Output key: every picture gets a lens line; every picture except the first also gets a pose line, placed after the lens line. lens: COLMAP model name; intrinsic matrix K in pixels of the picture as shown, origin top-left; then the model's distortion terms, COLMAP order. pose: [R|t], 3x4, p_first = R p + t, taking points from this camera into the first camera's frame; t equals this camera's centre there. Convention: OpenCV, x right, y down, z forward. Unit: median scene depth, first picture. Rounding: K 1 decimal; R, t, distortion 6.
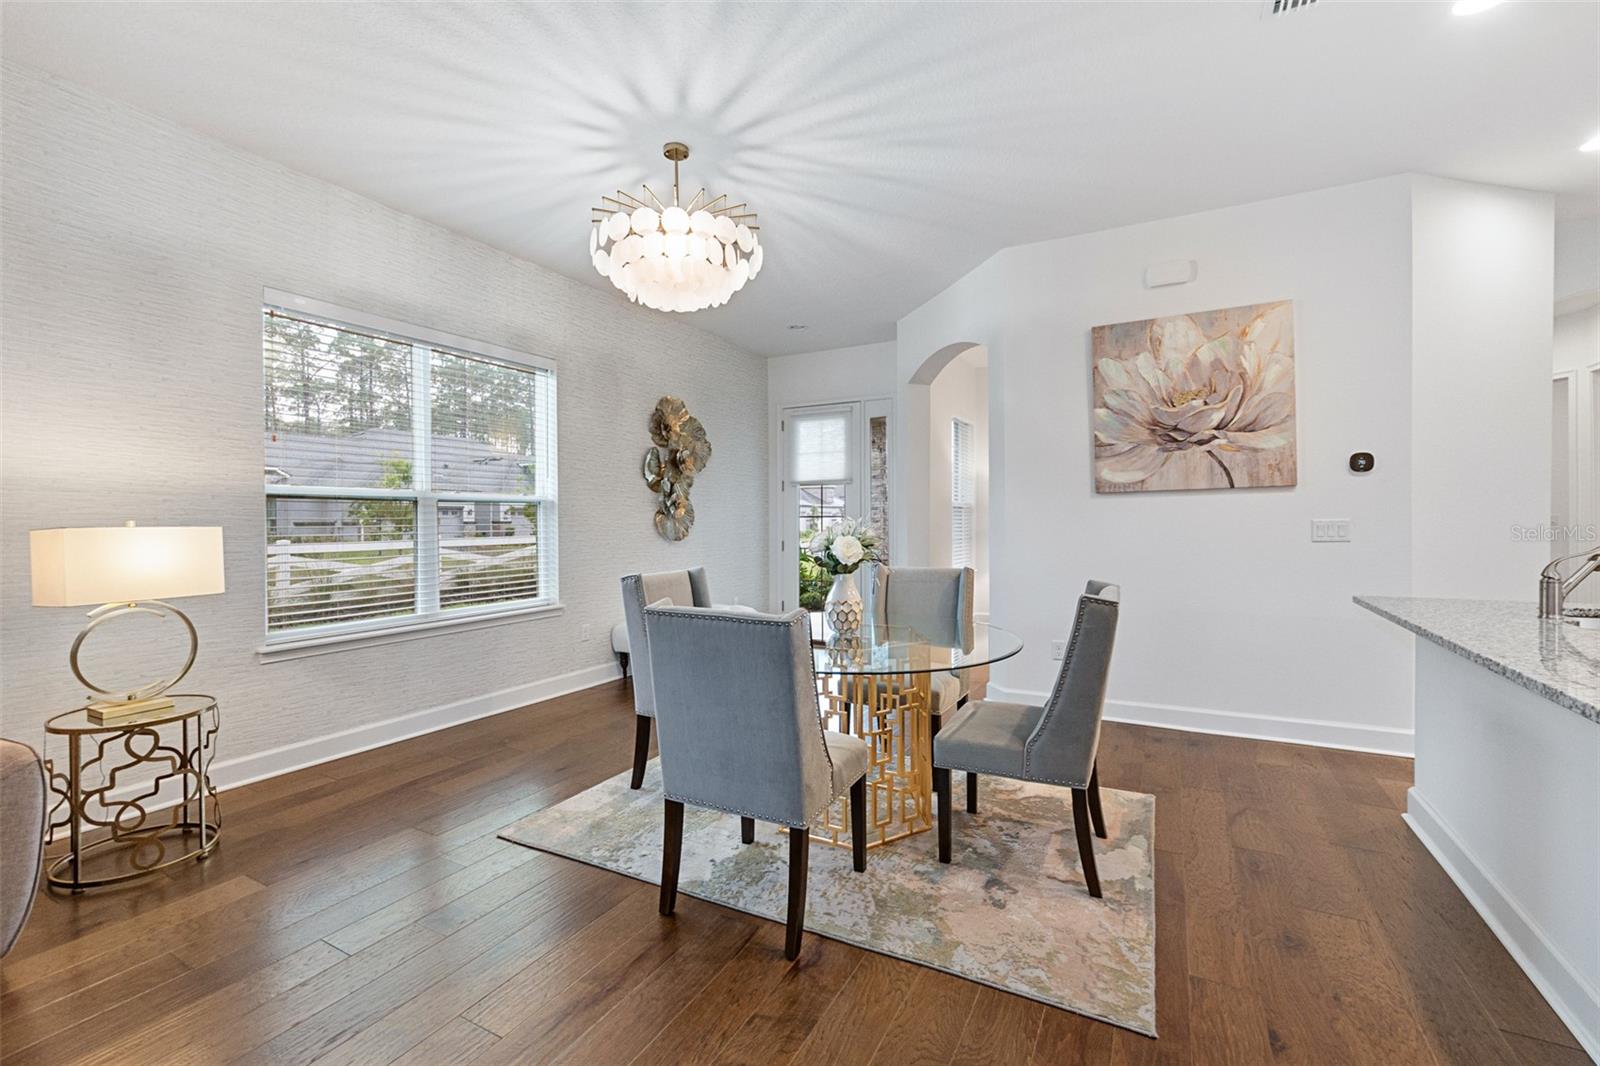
lens RADIAL K [[690.5, 0, 791.0], [0, 690.5, 523.5], [0, 0, 1]] dist [-0.001944, -0.000229]
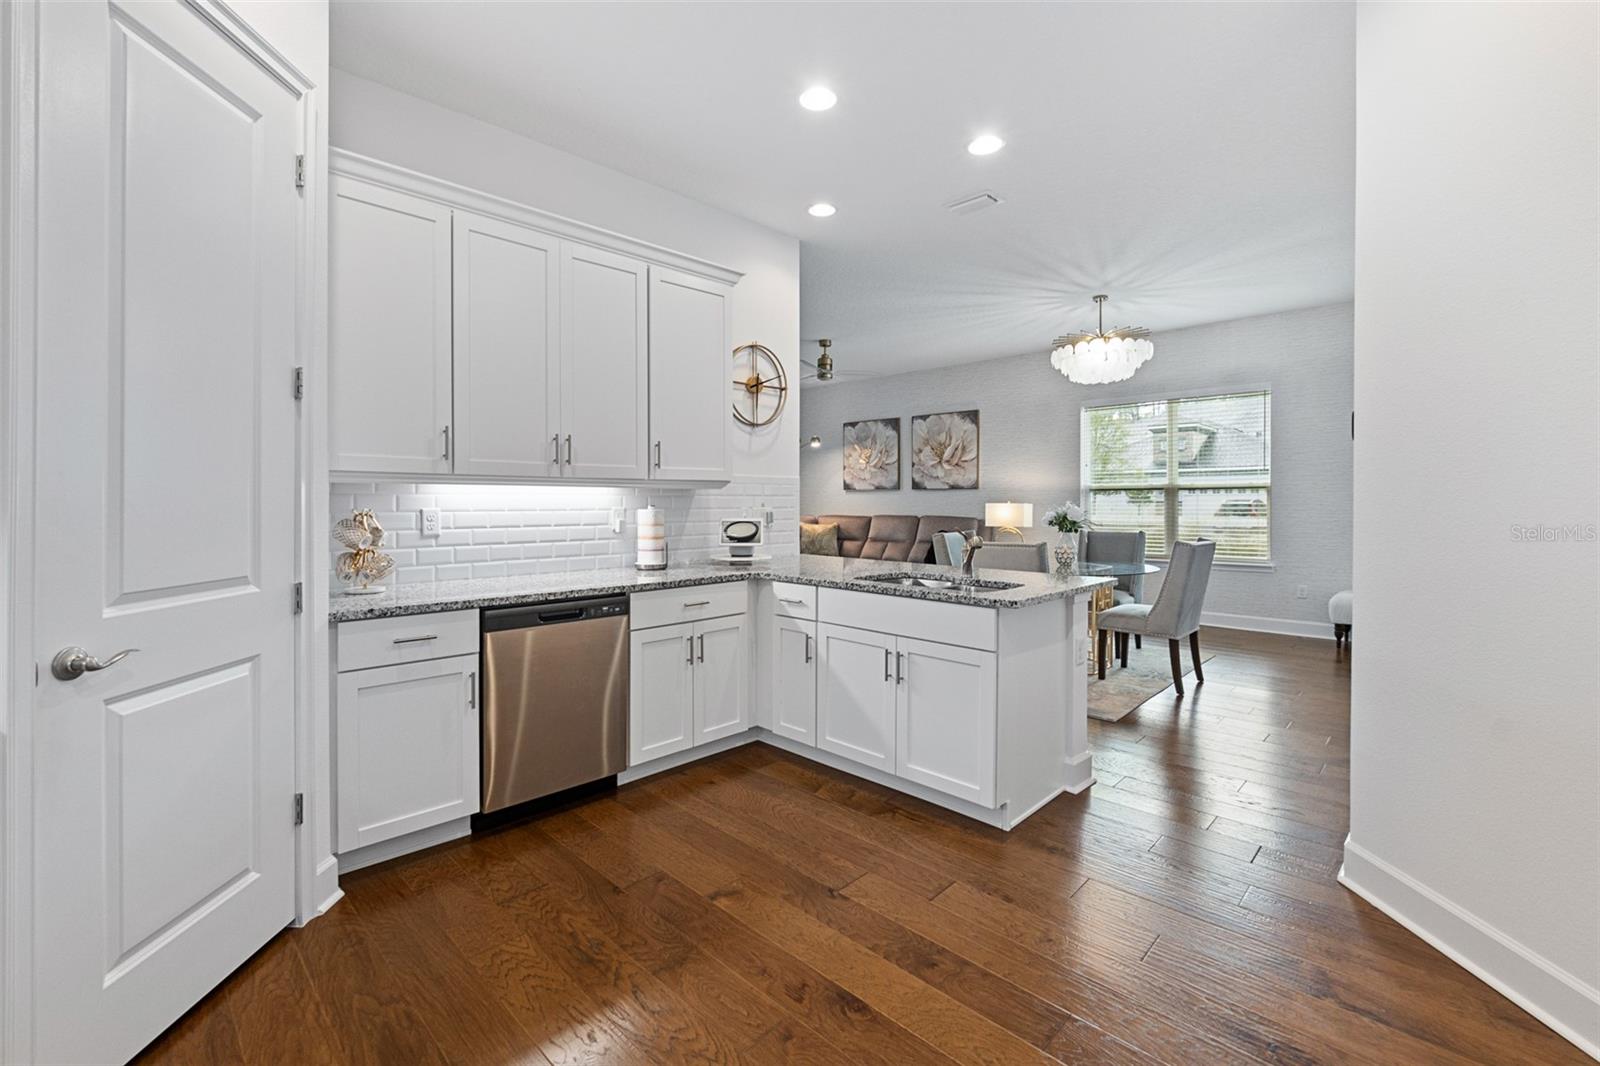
lens RADIAL K [[690.5, 0, 791.0], [0, 690.5, 523.5], [0, 0, 1]] dist [-0.001944, -0.000229]
pose [[-0.271593, 0.031616, -0.961893, 1.434769], [-0.009322, 0.999327, 0.035478, -0.002965], [0.962367, 0.018602, -0.271116, 0.567154]]
